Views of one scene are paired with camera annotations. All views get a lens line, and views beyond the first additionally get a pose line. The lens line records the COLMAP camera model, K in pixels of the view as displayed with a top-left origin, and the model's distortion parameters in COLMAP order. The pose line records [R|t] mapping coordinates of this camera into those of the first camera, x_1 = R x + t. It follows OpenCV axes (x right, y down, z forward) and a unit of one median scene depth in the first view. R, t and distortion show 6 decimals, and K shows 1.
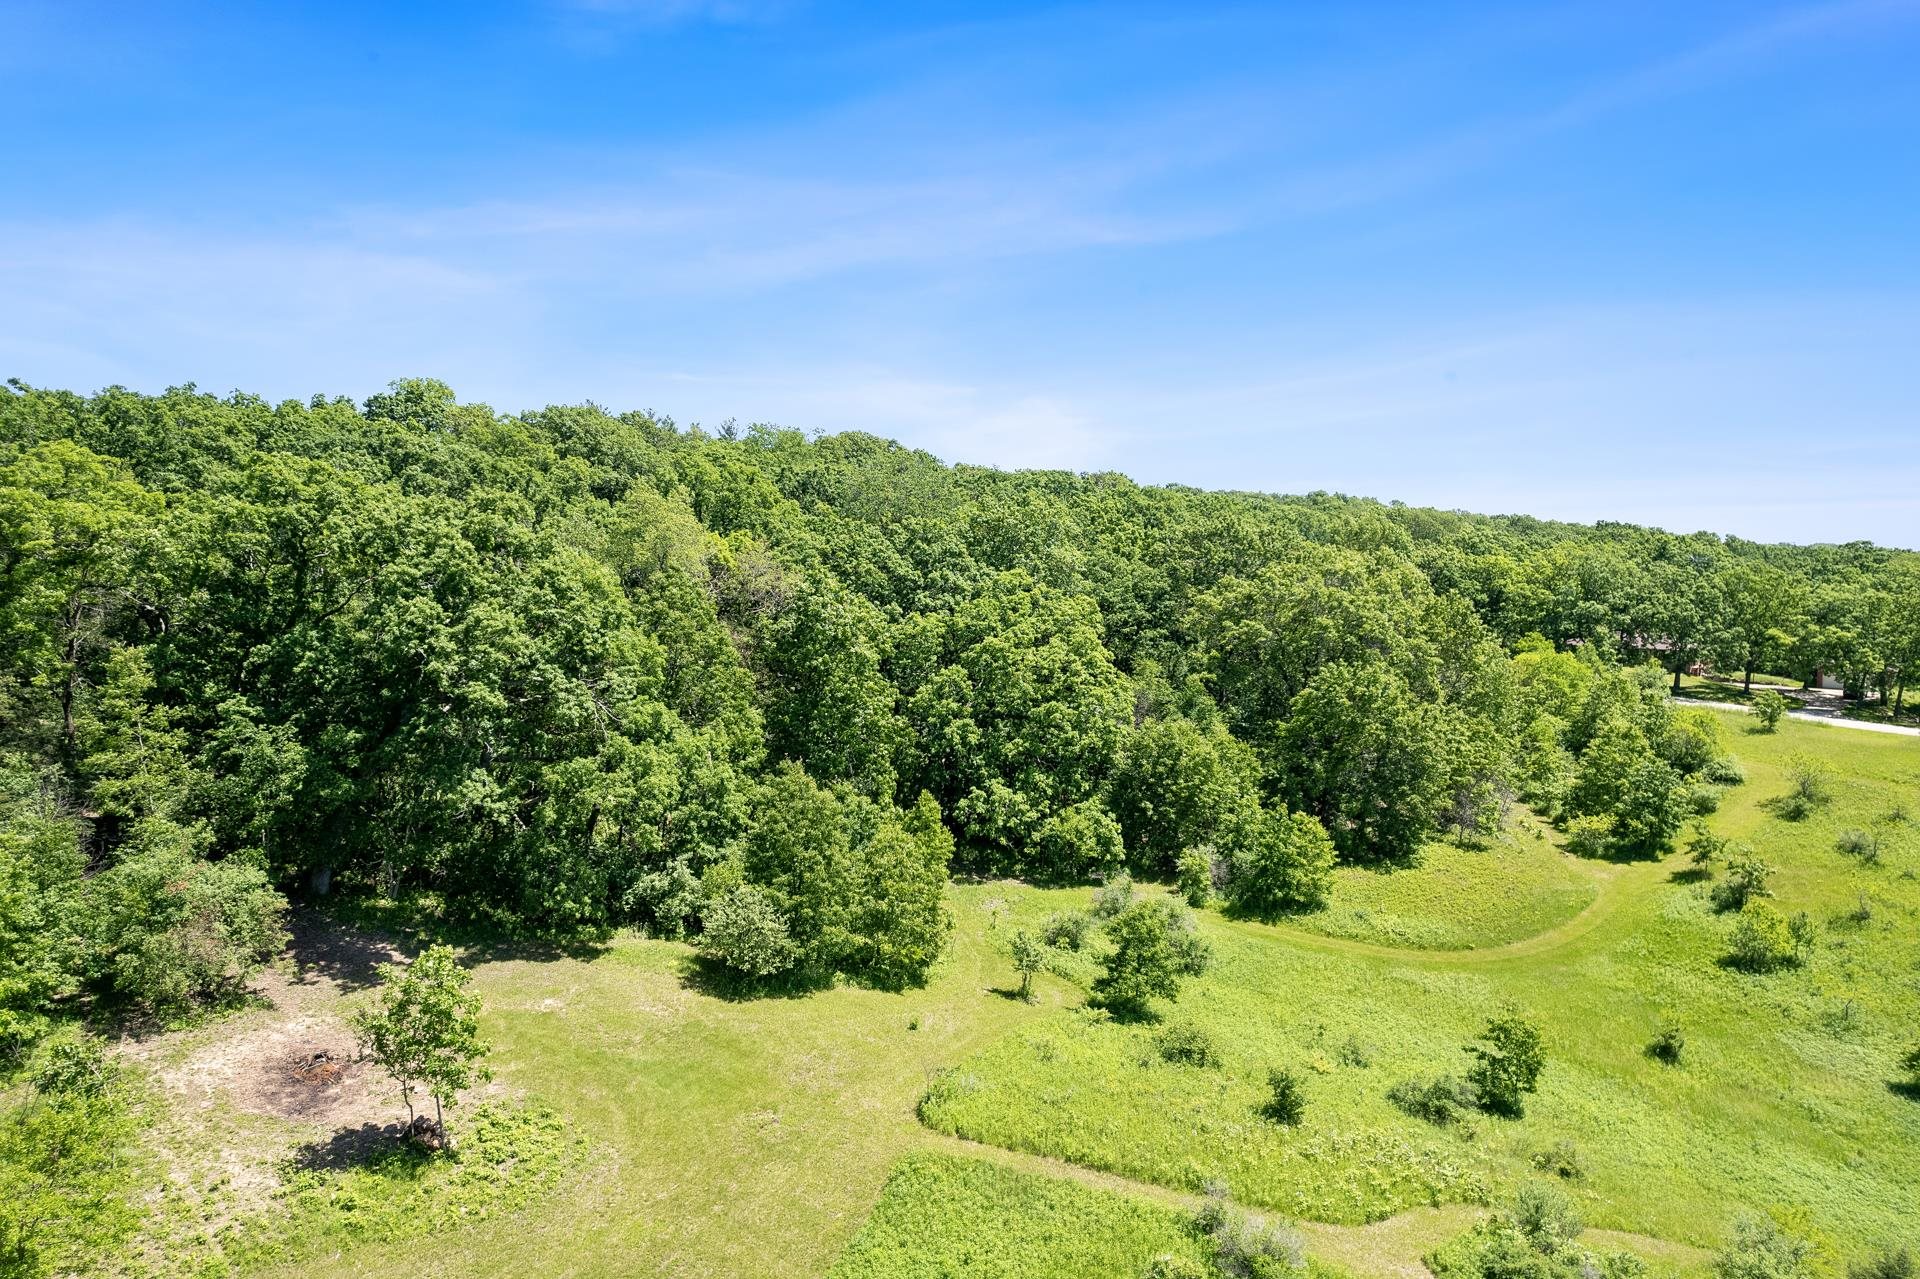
lens RADIAL K [[1230.7, 0, 962.8], [0, 1230.7, 649.1], [0, 0, 1]] dist [-0.083808, 0.072105]
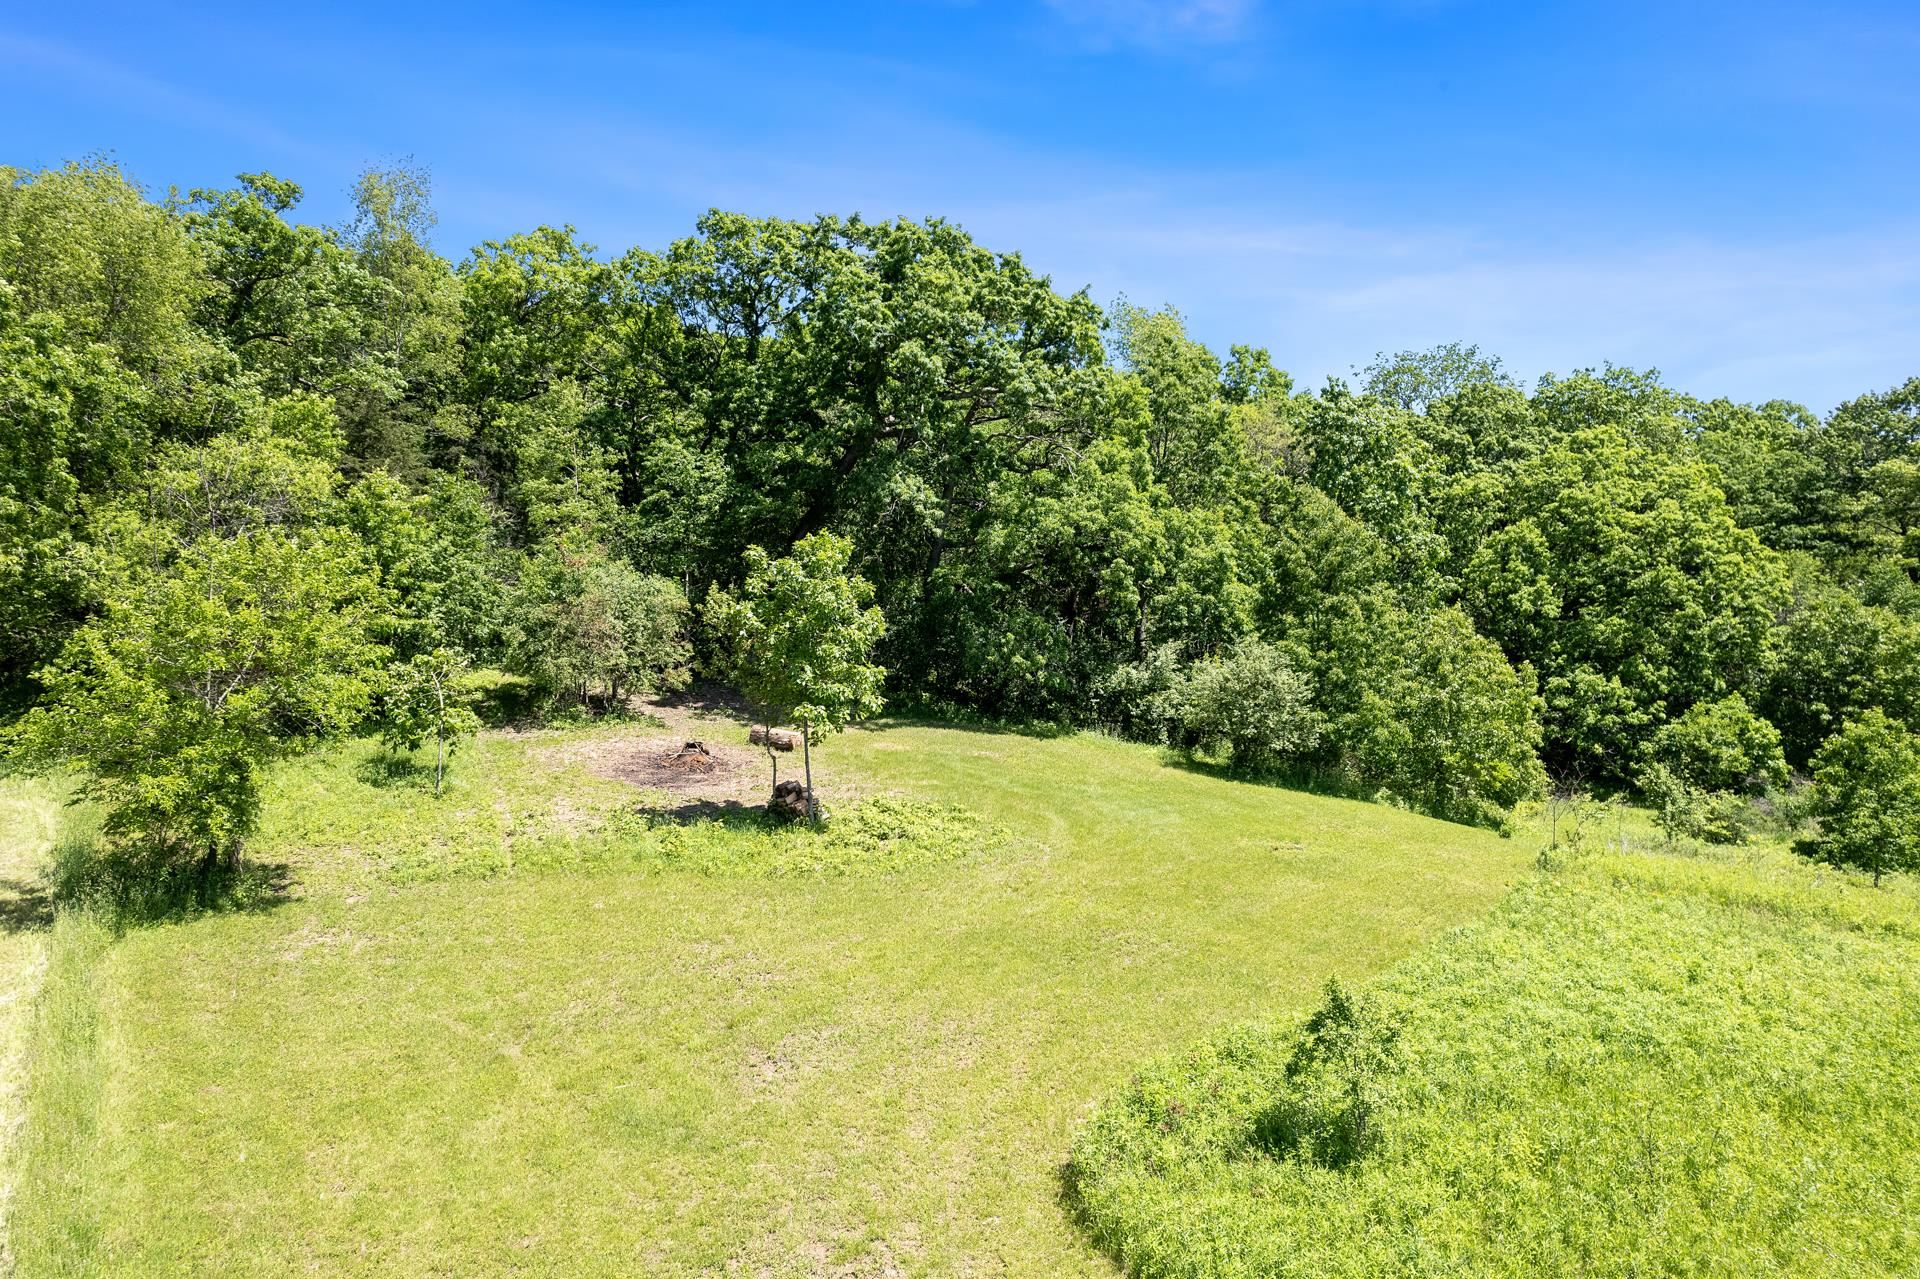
lens RADIAL K [[1230.7, 0, 941.0], [0, 1230.7, 646.7], [0, 0, 1]] dist [-0.083808, 0.072105]
pose [[0.912935, -0.010052, -0.407981, -0.031091], [-0.028177, 0.995758, -0.087585, 0.169351], [0.407131, 0.091455, 0.908780, 0.168051]]
